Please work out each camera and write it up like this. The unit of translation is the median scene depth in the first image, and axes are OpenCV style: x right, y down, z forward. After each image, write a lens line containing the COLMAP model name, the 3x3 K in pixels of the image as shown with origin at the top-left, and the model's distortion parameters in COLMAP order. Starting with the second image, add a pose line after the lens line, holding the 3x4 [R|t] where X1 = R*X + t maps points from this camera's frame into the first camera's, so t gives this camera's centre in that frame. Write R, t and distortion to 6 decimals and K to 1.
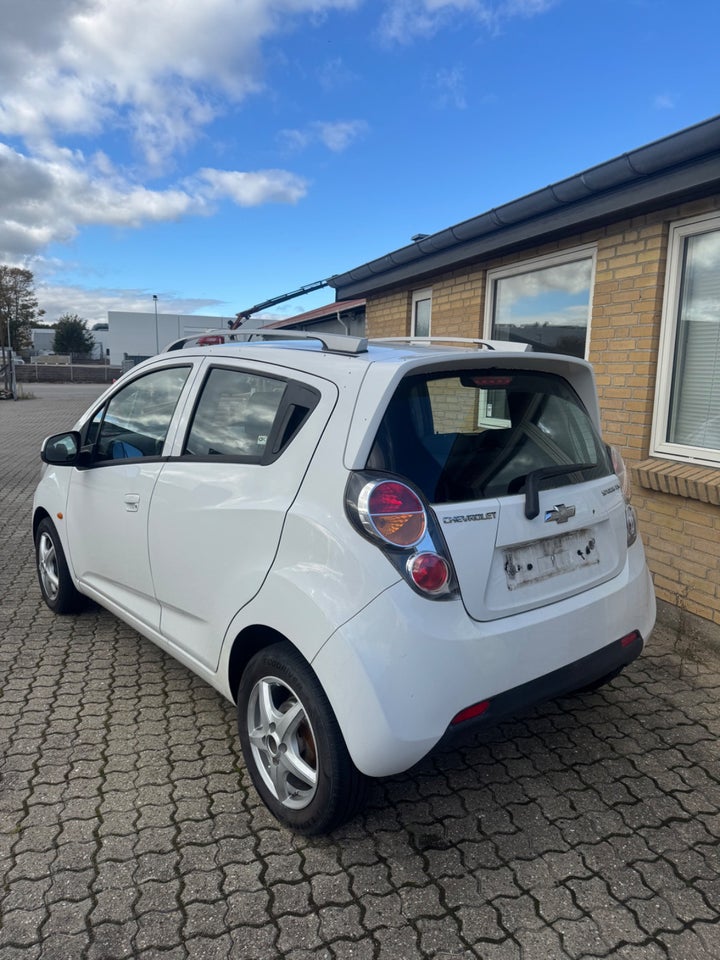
lens RADIAL K [[784.1, 0, 360.0], [0, 784.1, 480.0], [0, 0, 1]] dist [0.035982, -0.051511]
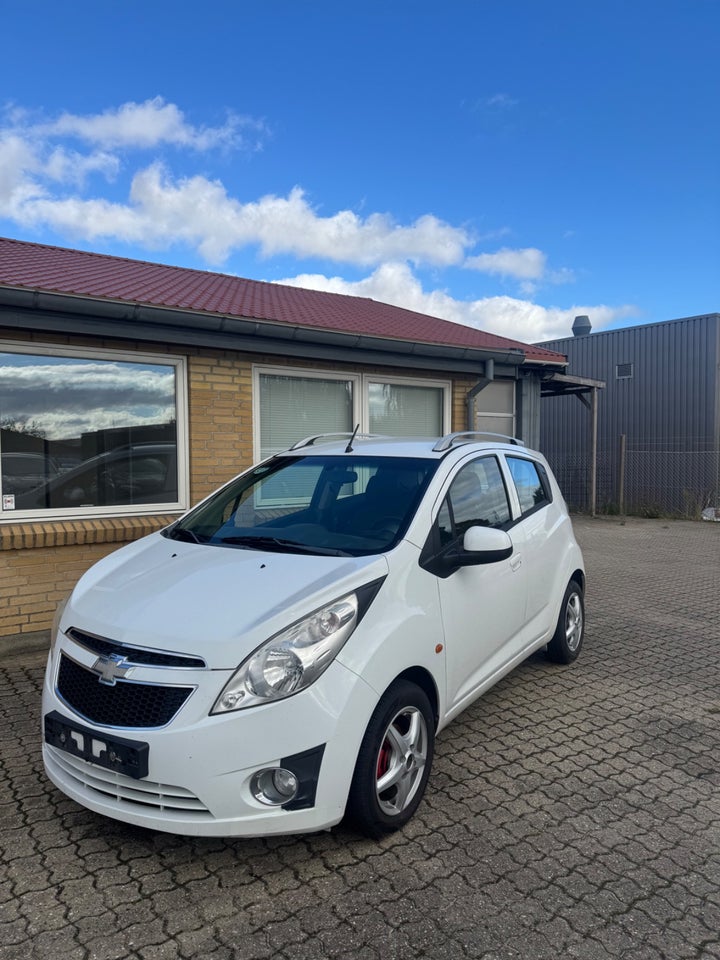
lens RADIAL K [[784.1, 0, 360.0], [0, 784.1, 480.0], [0, 0, 1]] dist [0.035982, -0.051511]
pose [[-0.427181, -0.054107, 0.902546, -1.210503], [0.113284, 0.987139, 0.112796, -0.260419], [-0.897041, 0.150428, -0.415558, 1.585166]]
